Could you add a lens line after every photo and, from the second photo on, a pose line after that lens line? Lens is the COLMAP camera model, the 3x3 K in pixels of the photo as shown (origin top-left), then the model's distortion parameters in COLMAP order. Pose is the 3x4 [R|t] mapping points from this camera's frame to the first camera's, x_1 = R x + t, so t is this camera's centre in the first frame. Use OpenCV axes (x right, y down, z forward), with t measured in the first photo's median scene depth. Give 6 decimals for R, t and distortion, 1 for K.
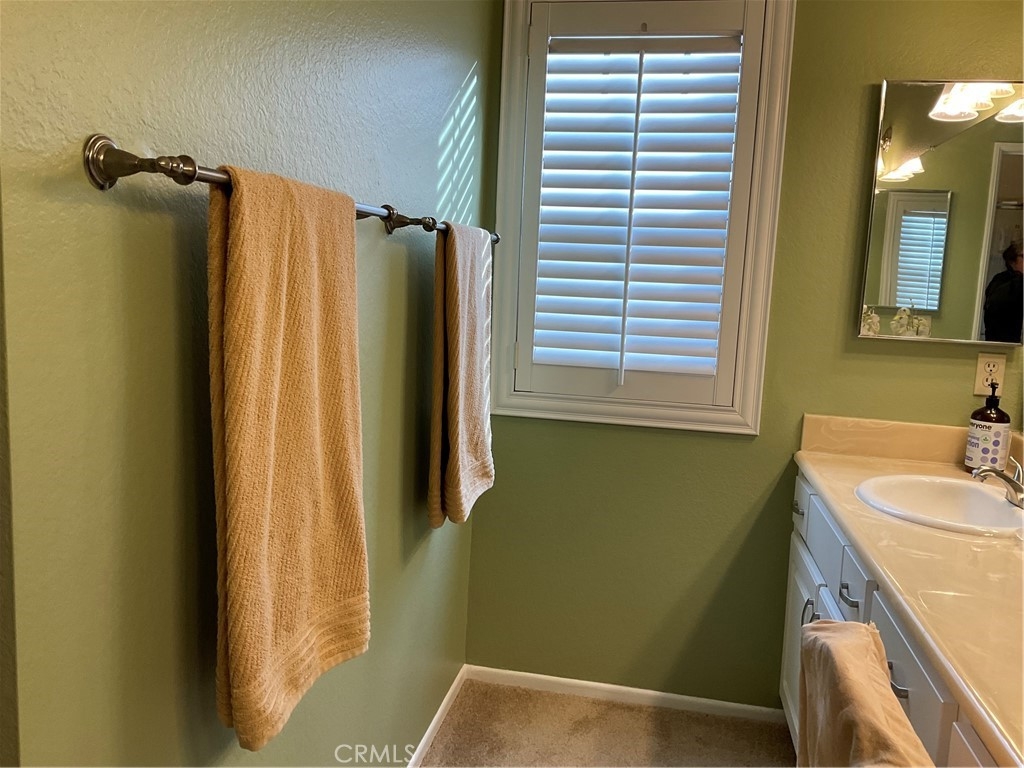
lens RADIAL K [[854.6, 0, 514.7], [0, 854.6, 385.0], [0, 0, 1]] dist [0.108804, -0.220813]
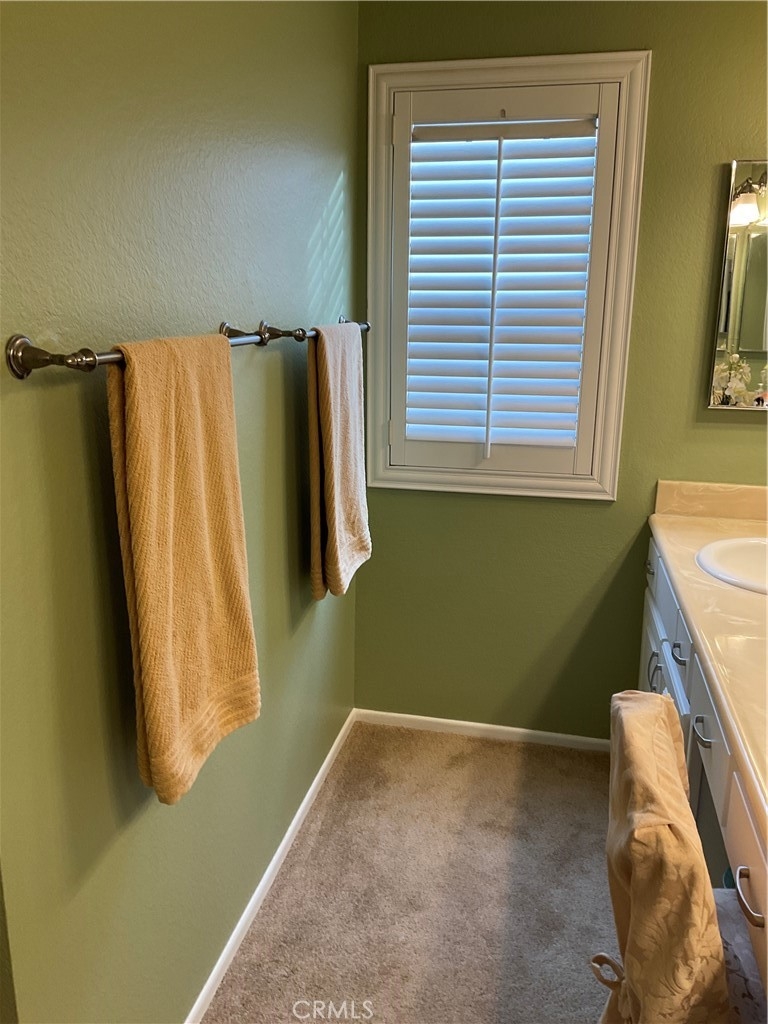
lens RADIAL K [[854.6, 0, 384.0], [0, 854.6, 512.0], [0, 0, 1]] dist [0.108804, -0.220813]
pose [[0.999077, -0.027727, -0.032812, 0.029565], [0.031177, 0.993468, 0.109771, -0.060111], [0.029554, -0.110693, 0.993415, -0.091989]]
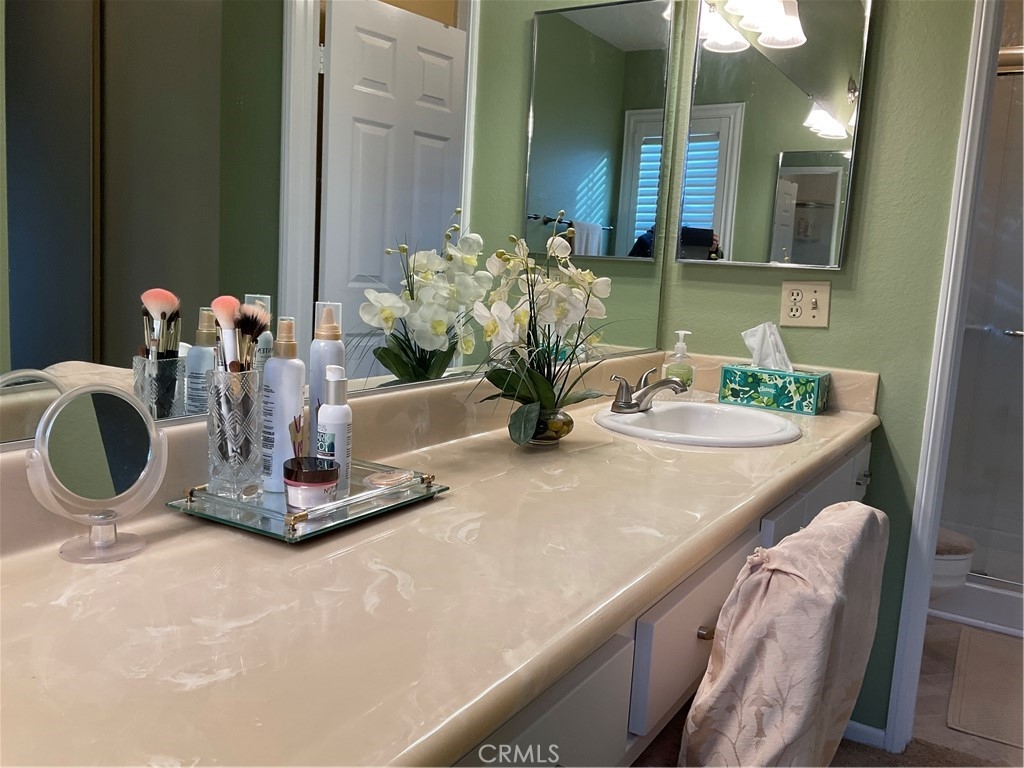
lens RADIAL K [[854.6, 0, 514.7], [0, 854.6, 385.0], [0, 0, 1]] dist [0.108804, -0.220813]
pose [[0.932961, 0.055701, -0.355643, 0.588860], [-0.059461, 0.998231, 0.000359, 0.261186], [0.355034, 0.020812, 0.934622, -1.231459]]
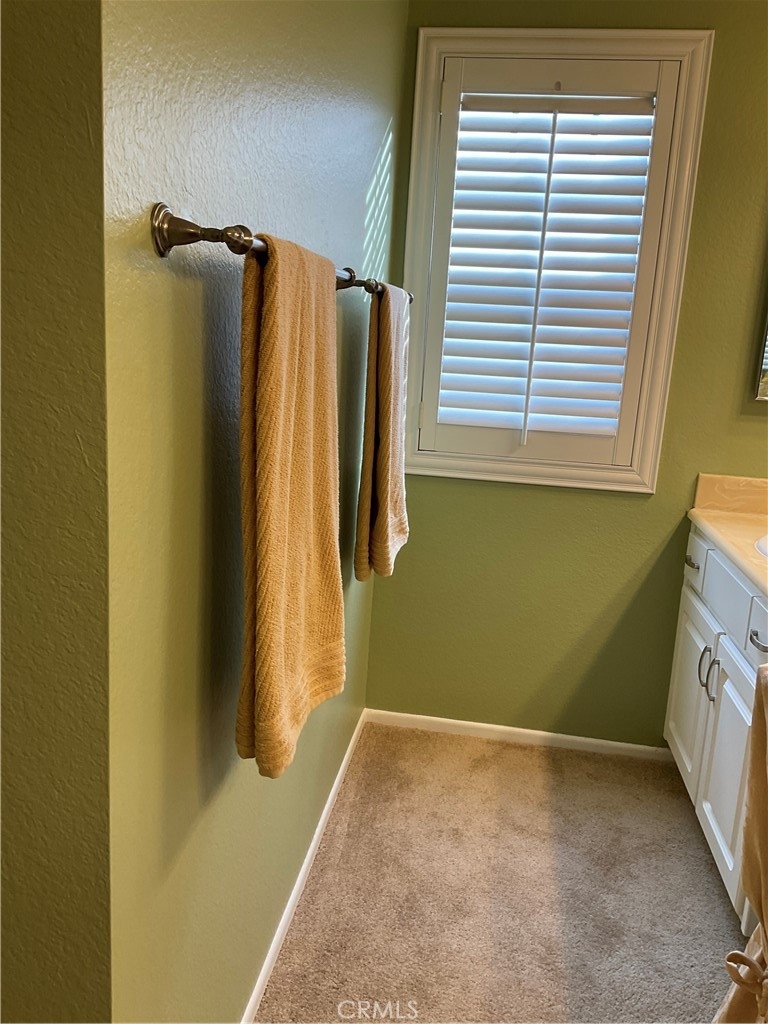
lens RADIAL K [[853.2, 0, 382.9], [0, 853.2, 517.9], [0, 0, 1]] dist [0.091696, -0.175740]
pose [[0.999136, 0.004443, 0.041327, -0.096568], [-0.008077, 0.996071, 0.088187, -0.002120], [-0.040773, -0.088445, 0.995246, -0.030480]]
